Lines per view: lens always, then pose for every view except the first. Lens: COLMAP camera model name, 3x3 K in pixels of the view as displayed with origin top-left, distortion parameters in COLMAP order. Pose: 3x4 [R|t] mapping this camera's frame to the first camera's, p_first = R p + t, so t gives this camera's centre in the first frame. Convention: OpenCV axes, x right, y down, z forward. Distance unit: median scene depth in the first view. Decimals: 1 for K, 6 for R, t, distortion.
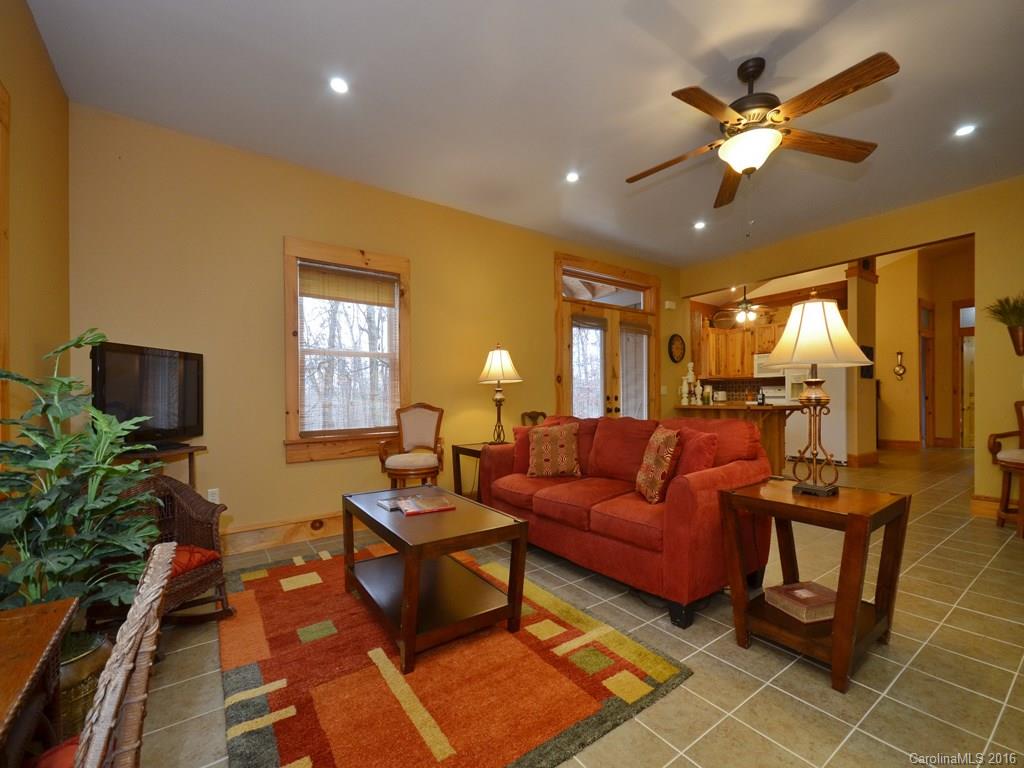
lens RADIAL K [[447.6, 0, 518.1], [0, 447.6, 397.3], [0, 0, 1]] dist [0.000466, -0.007804]
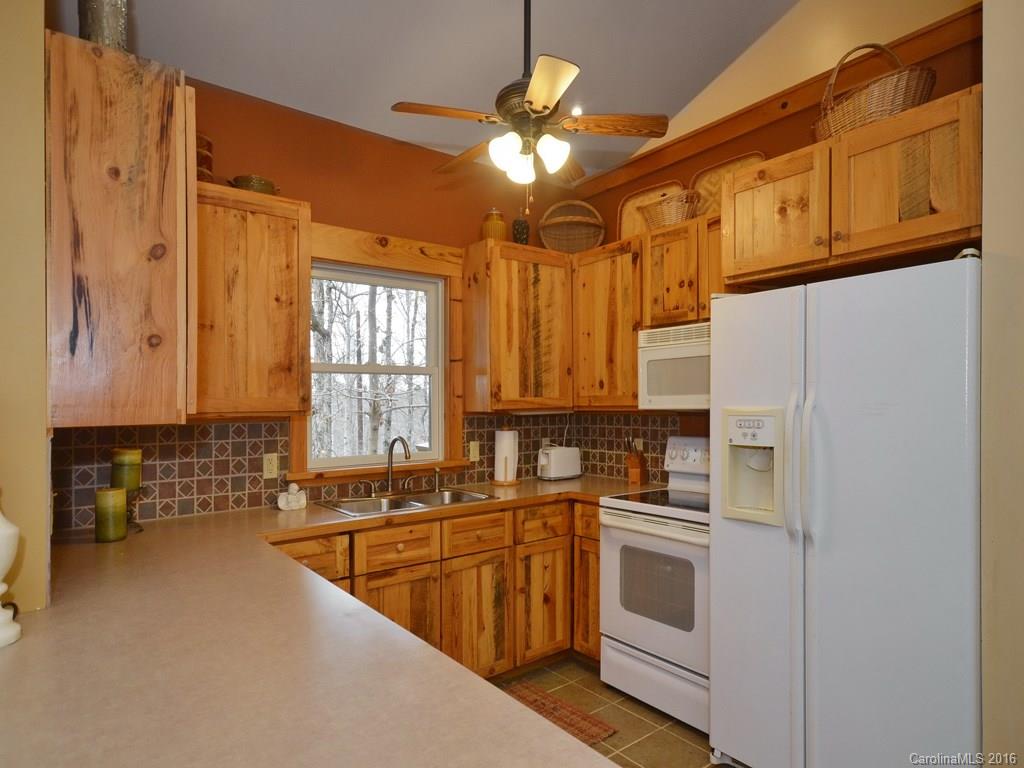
lens RADIAL K [[604.3, 0, 512.9], [0, 604.3, 406.8], [0, 0, 1]] dist [-0.000224, -0.000181]
pose [[0.998845, 0.001005, 0.048034, 0.462586], [-0.001042, 0.999999, 0.000764, -0.049086], [-0.048033, -0.000813, 0.998845, 0.660538]]
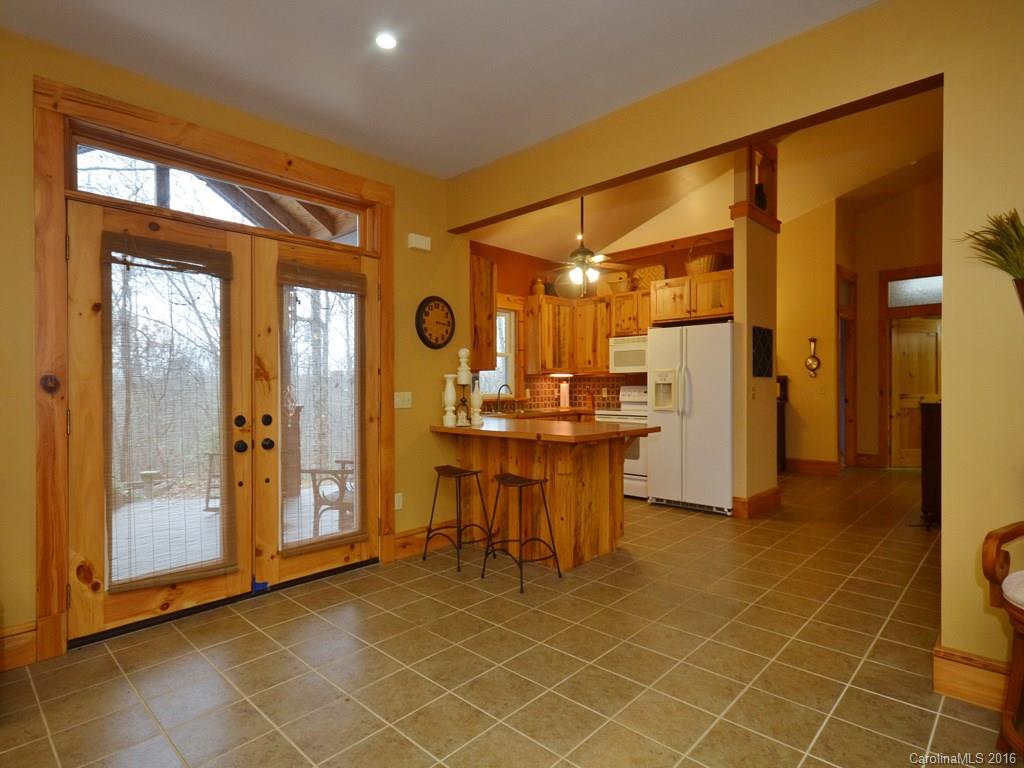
lens RADIAL K [[555.0, 0, 465.1], [0, 555.0, 384.6], [0, 0, 1]] dist [-0.002476, 0.000855]
pose [[0.990301, 0.006640, 0.138783, 0.221716], [-0.005757, 0.999961, -0.006764, -0.021476], [-0.138822, 0.005899, 0.990300, 0.240729]]
